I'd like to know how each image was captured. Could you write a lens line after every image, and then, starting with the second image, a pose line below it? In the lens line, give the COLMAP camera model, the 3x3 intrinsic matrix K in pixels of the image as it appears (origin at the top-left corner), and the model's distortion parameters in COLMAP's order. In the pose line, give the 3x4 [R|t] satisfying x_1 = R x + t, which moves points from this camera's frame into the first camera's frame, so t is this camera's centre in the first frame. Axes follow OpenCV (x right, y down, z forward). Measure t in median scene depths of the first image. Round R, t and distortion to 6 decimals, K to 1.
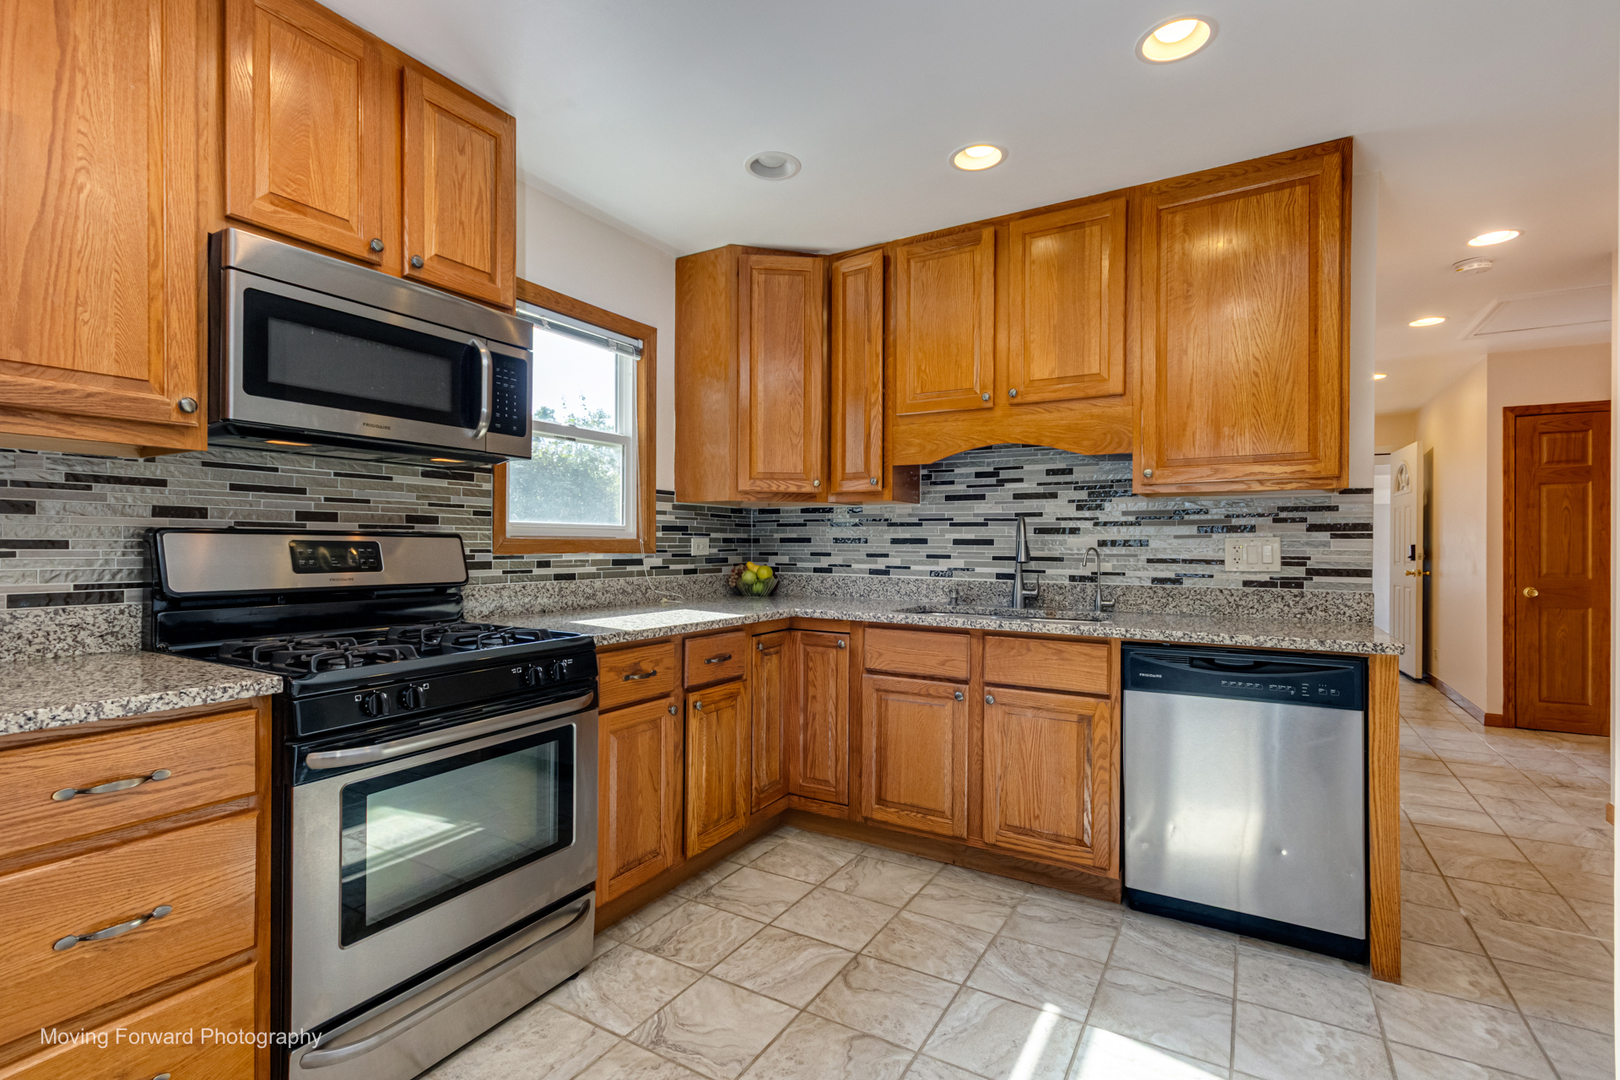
lens RADIAL K [[750.9, 0, 807.2], [0, 750.9, 545.7], [0, 0, 1]] dist [0.003351, 0.001642]
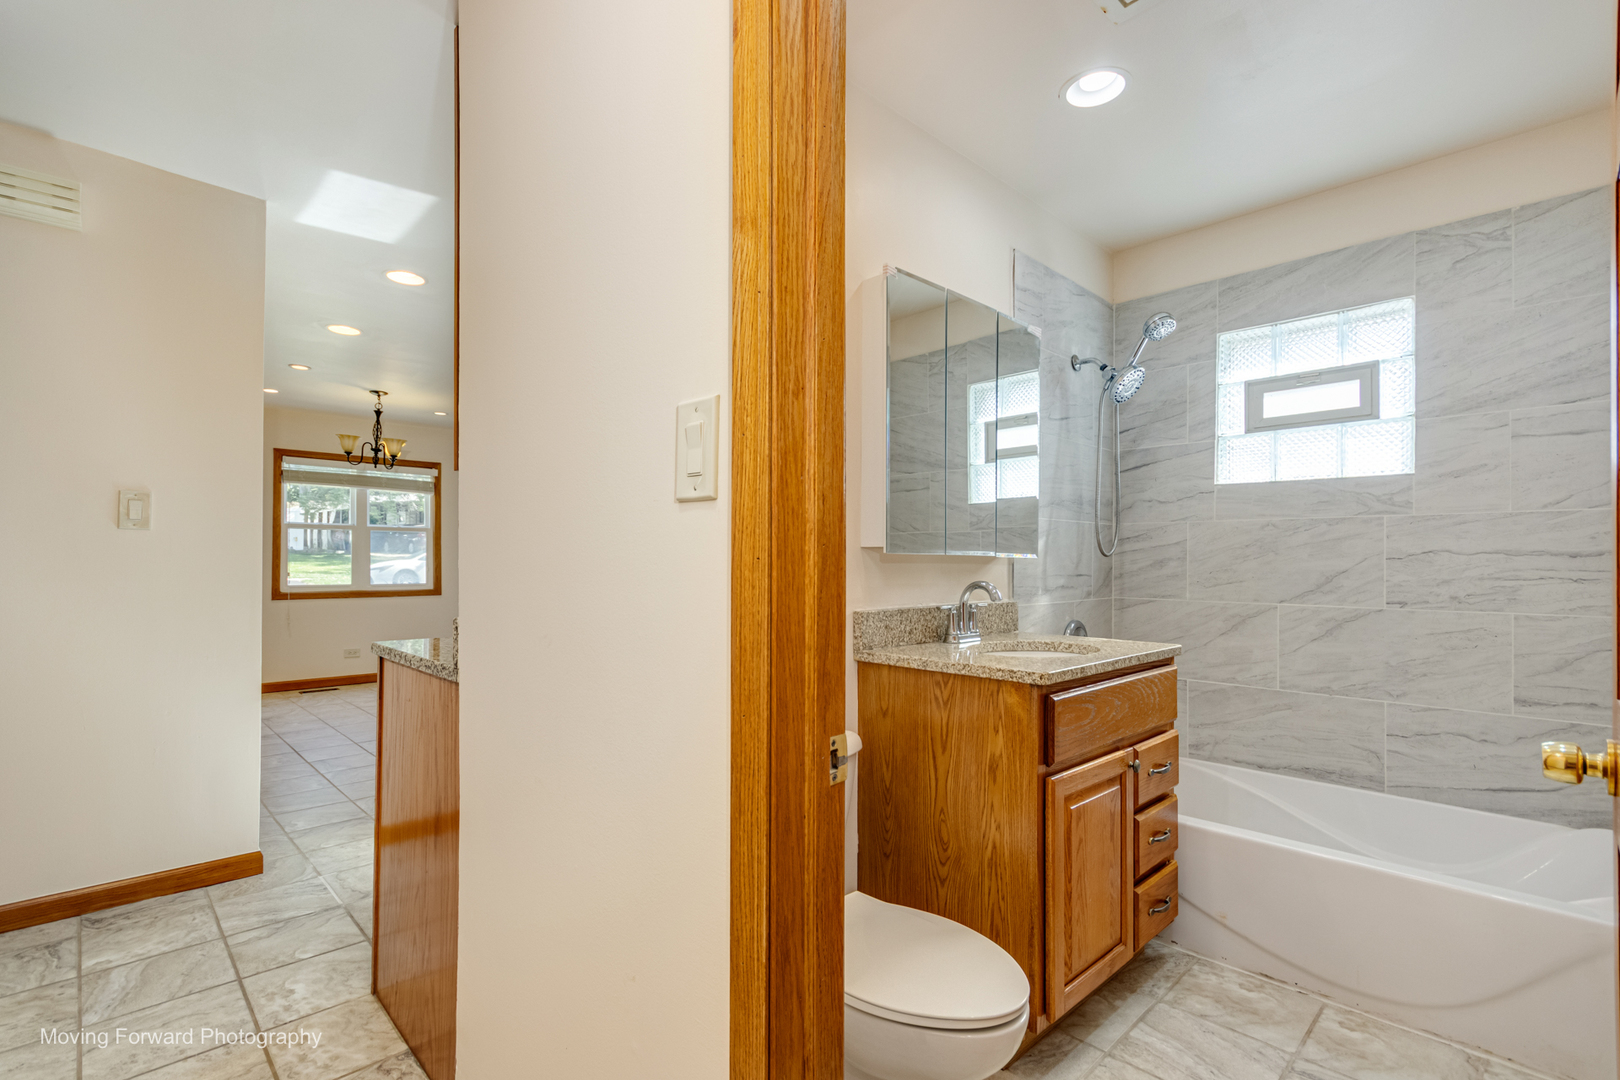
lens RADIAL K [[748.2, 0, 804.8], [0, 748.2, 557.0], [0, 0, 1]] dist [0.004390, 0.001041]
pose [[-0.263037, -0.016732, -0.964641, 1.186775], [-0.008457, 0.999851, -0.015037, 0.023260], [0.964749, 0.004203, -0.263139, 1.344343]]
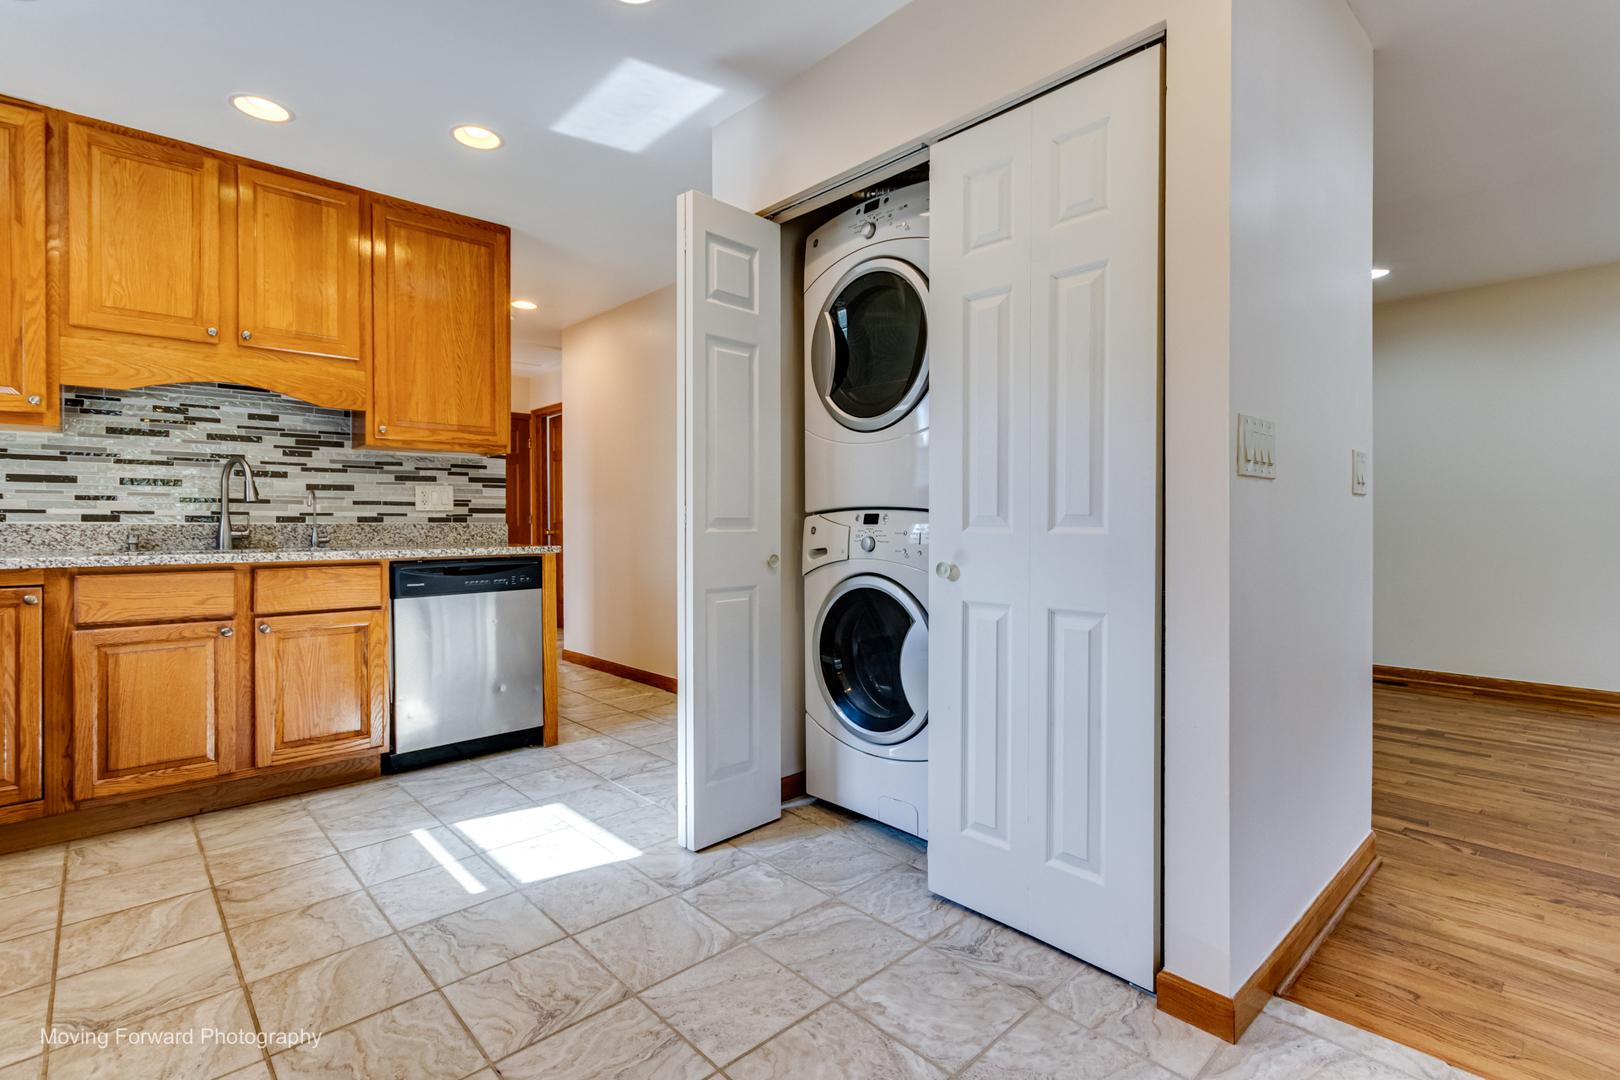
lens RADIAL K [[755.3, 0, 800.1], [0, 755.3, 526.8], [0, 0, 1]] dist [0.007712, -0.000171]
pose [[0.286032, -0.012819, 0.958134, -0.527247], [0.004048, 0.999918, 0.012169, 0.049809], [-0.958212, 0.000398, 0.286060, -0.015921]]
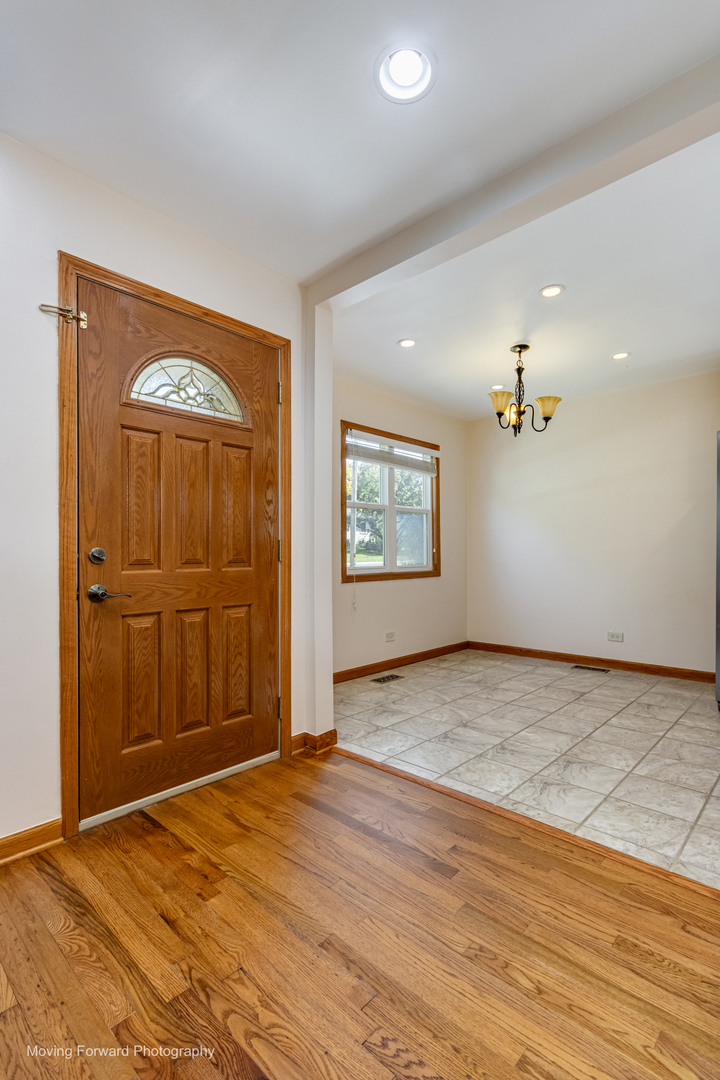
lens RADIAL K [[503.8, 0, 365.5], [0, 503.8, 553.9], [0, 0, 1]] dist [0.002398, 0.000644]
pose [[-0.215021, -0.004044, -0.976601, 0.772669], [0.001432, 0.999989, -0.004456, 0.057769], [0.976608, -0.002357, -0.215013, -0.522042]]
